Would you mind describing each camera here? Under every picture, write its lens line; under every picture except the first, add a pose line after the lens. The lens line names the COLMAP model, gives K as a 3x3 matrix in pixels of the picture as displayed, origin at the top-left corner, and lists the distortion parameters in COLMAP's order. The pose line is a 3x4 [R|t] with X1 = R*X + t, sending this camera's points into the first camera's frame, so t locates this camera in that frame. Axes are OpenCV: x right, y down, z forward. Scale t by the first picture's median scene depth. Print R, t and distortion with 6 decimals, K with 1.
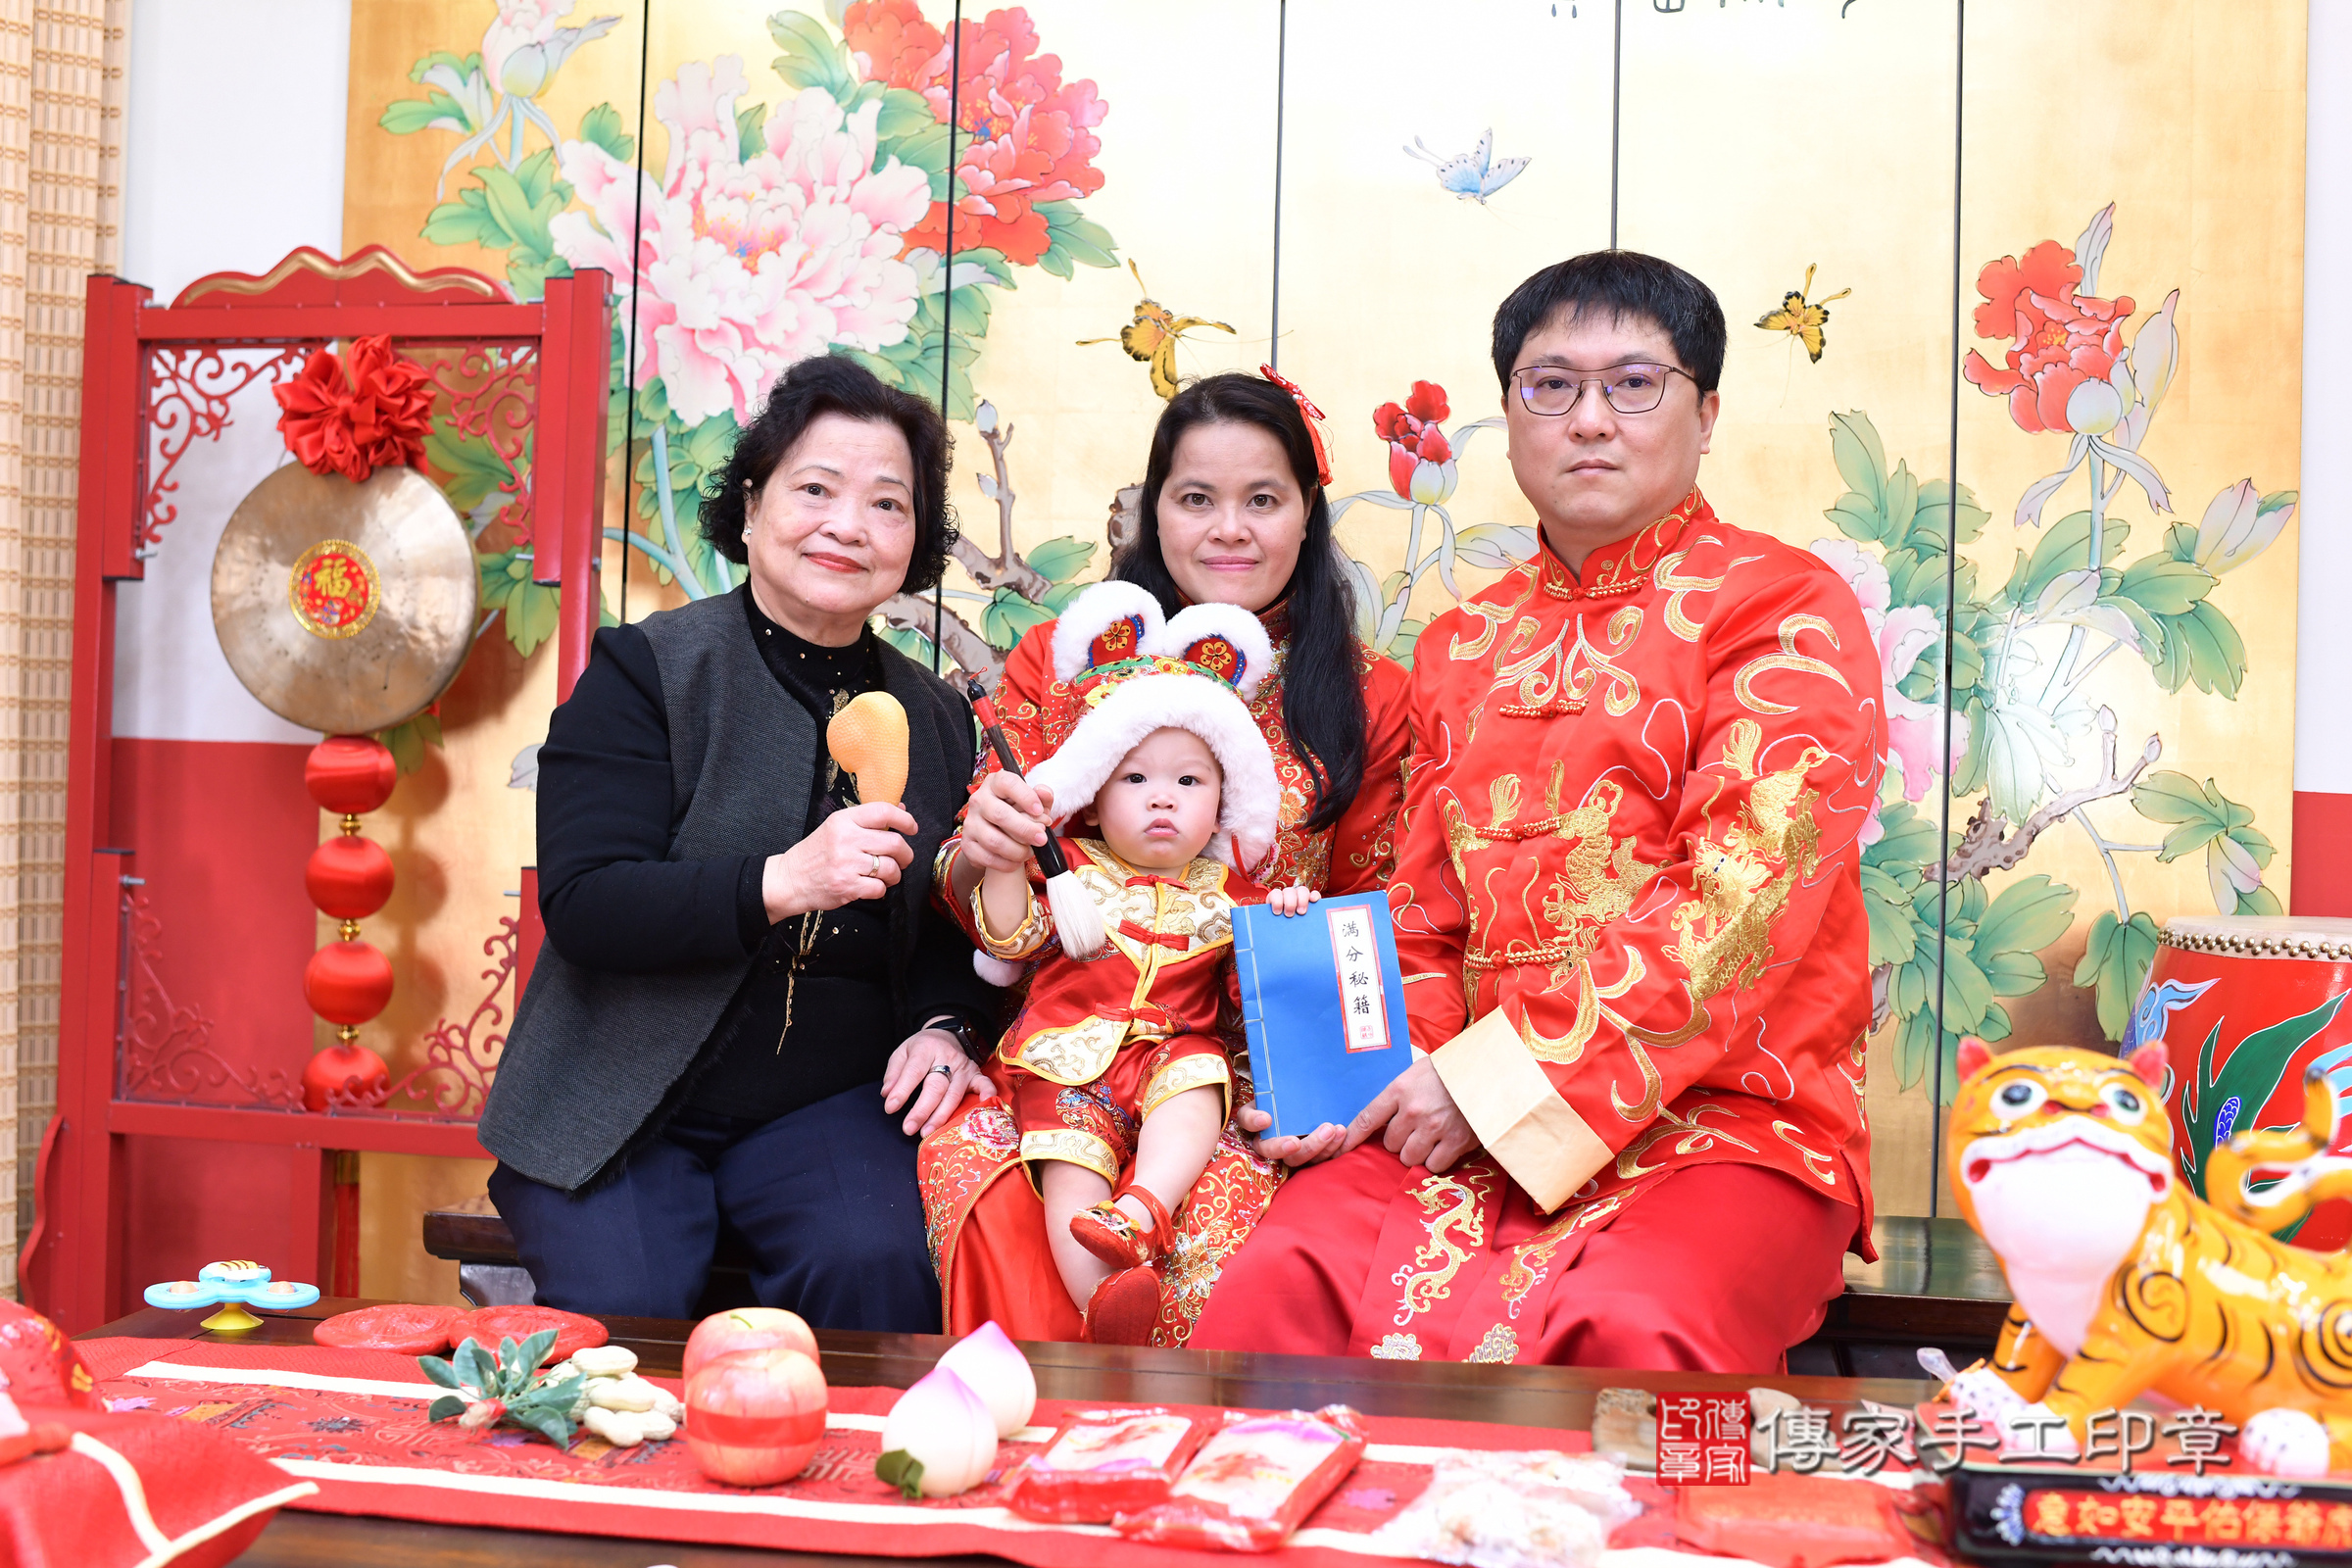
lens RADIAL K [[2504.0, 0, 1166.7], [0, 2504.0, 784.1], [0, 0, 1]] dist [-0.105054, 0.117132]
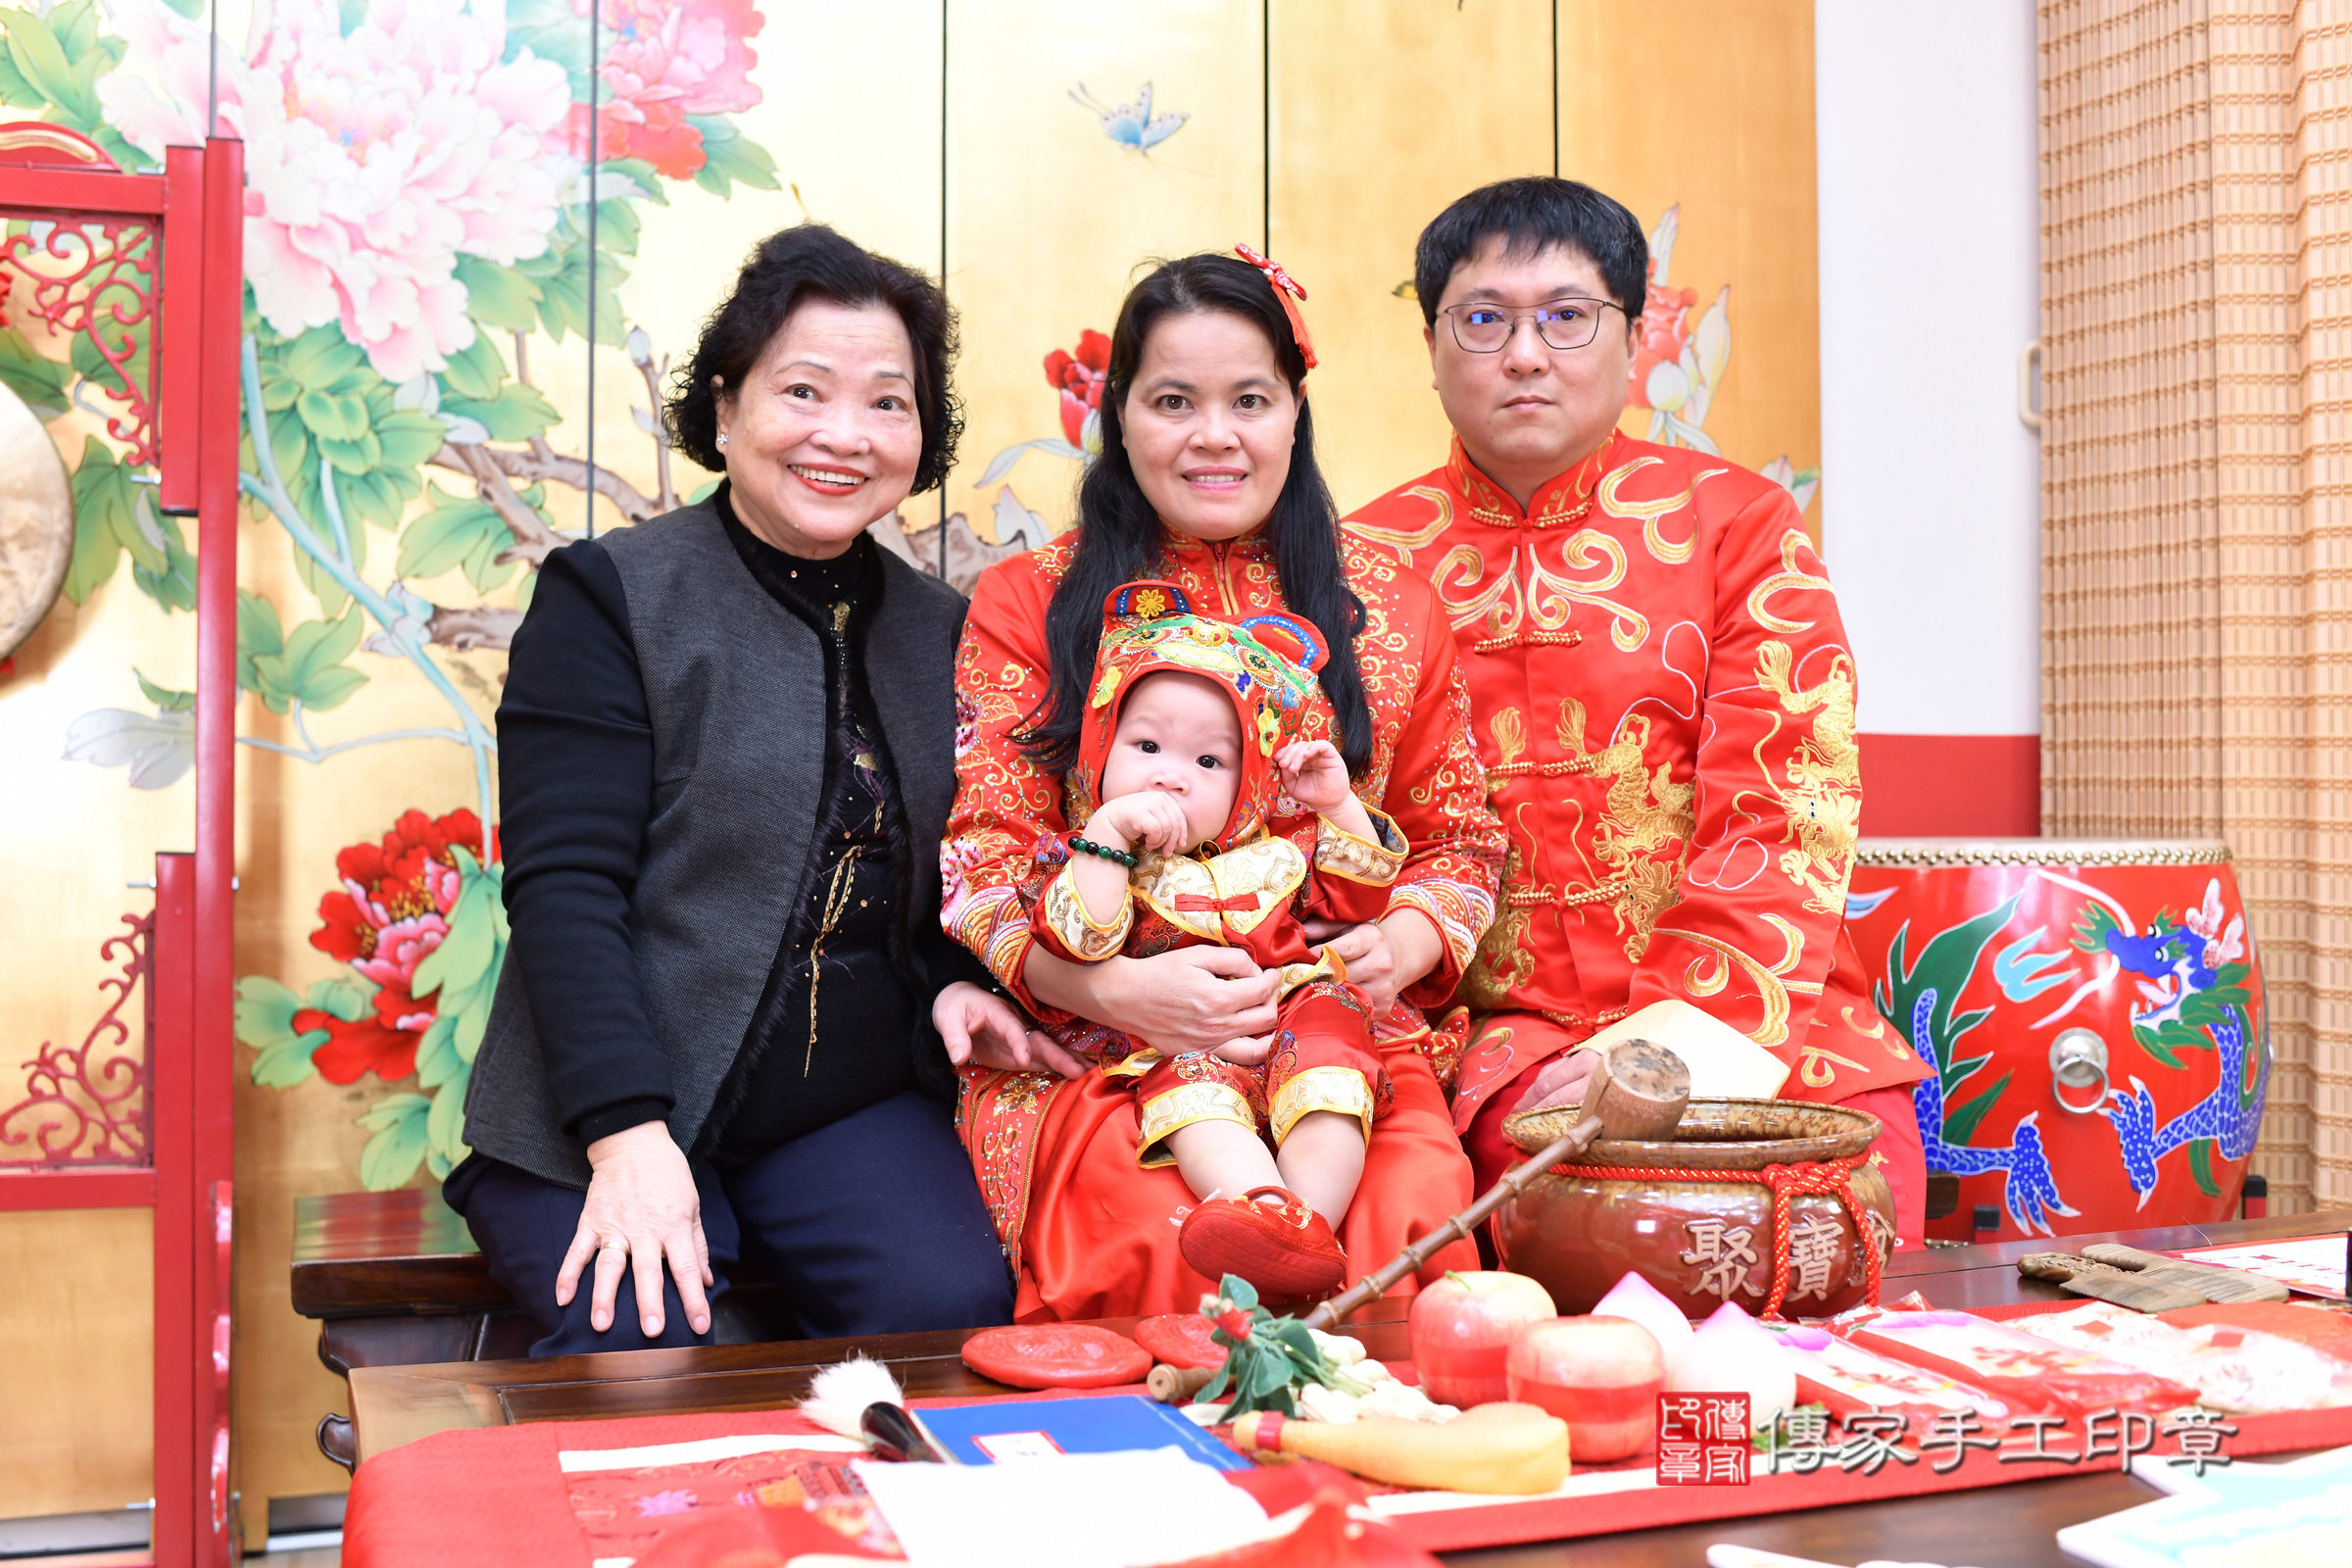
lens RADIAL K [[2432.8, 0, 1165.0], [0, 2432.8, 785.2], [0, 0, 1]] dist [-0.106909, 0.122250]
pose [[0.893643, -0.024321, 0.448119, -0.307513], [0.023828, 0.999693, 0.006740, 0.013274], [-0.448146, 0.004654, 0.893948, 0.129578]]
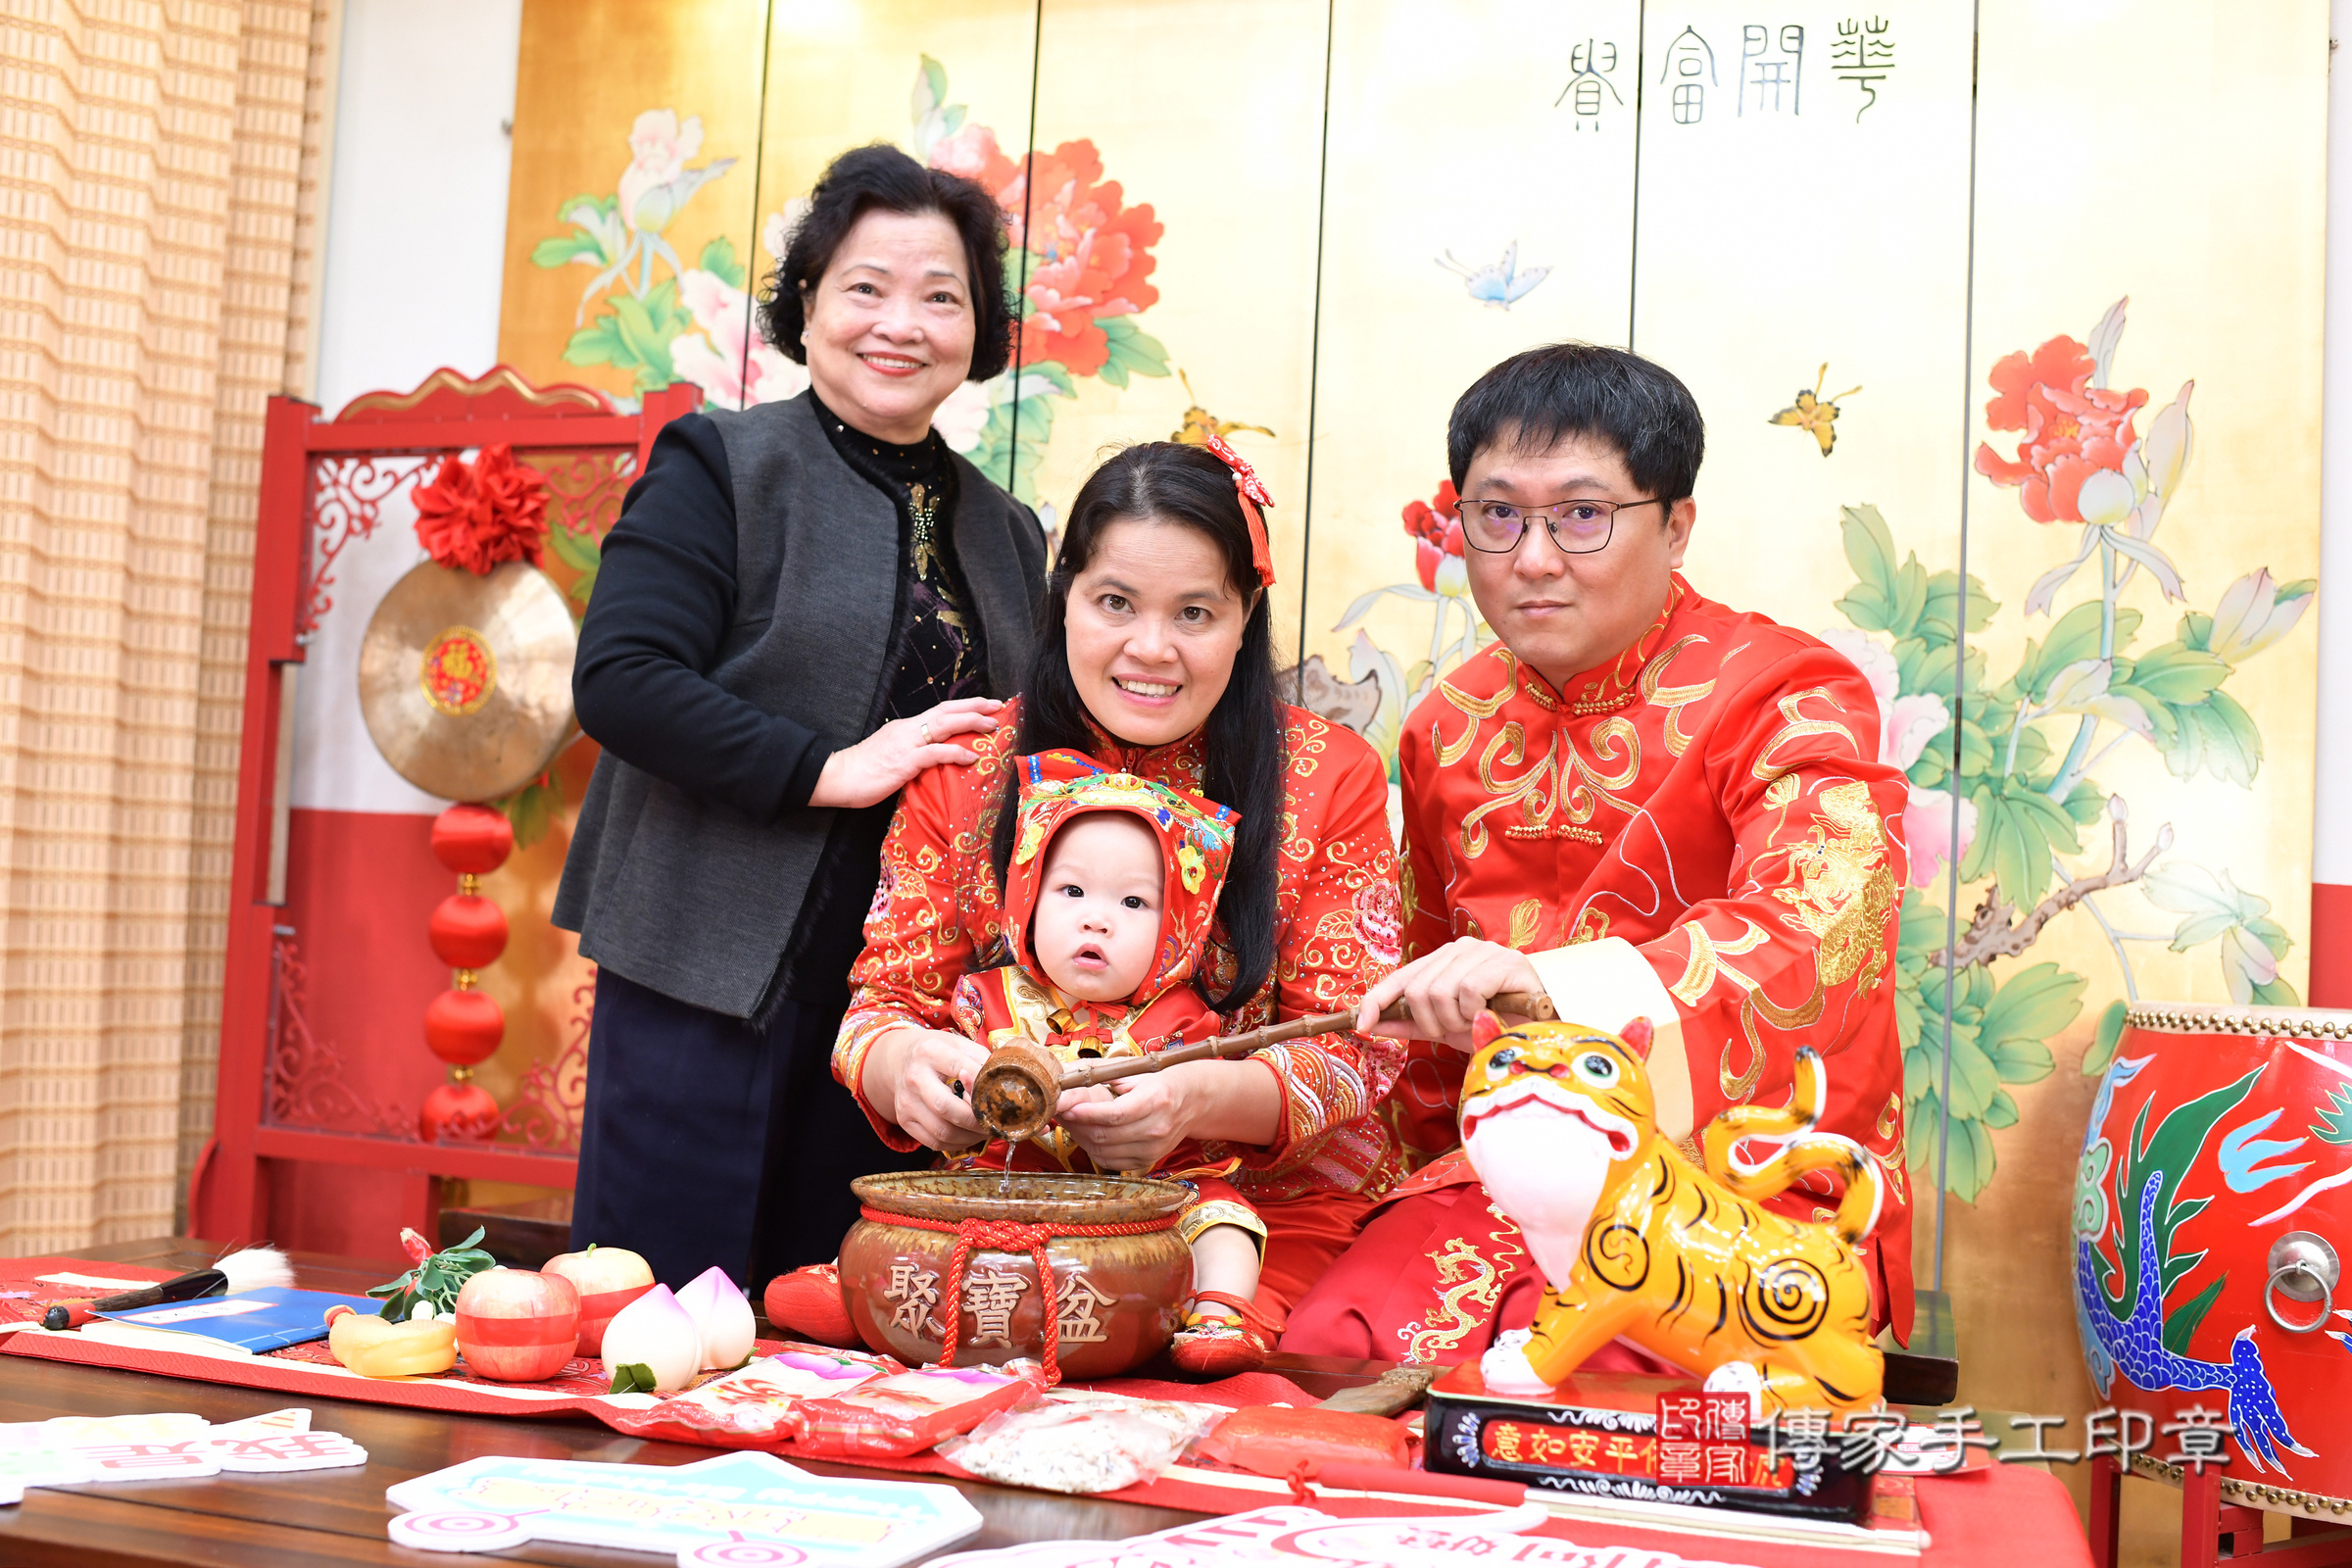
lens RADIAL K [[2516.2, 0, 1165.7], [0, 2516.2, 807.5], [0, 0, 1]] dist [-0.100531, 0.096797]
pose [[0.986188, 0.013169, -0.165105, 0.162124], [-0.021693, 0.998517, -0.049931, 0.031289], [0.164203, 0.052823, 0.985011, -0.050513]]
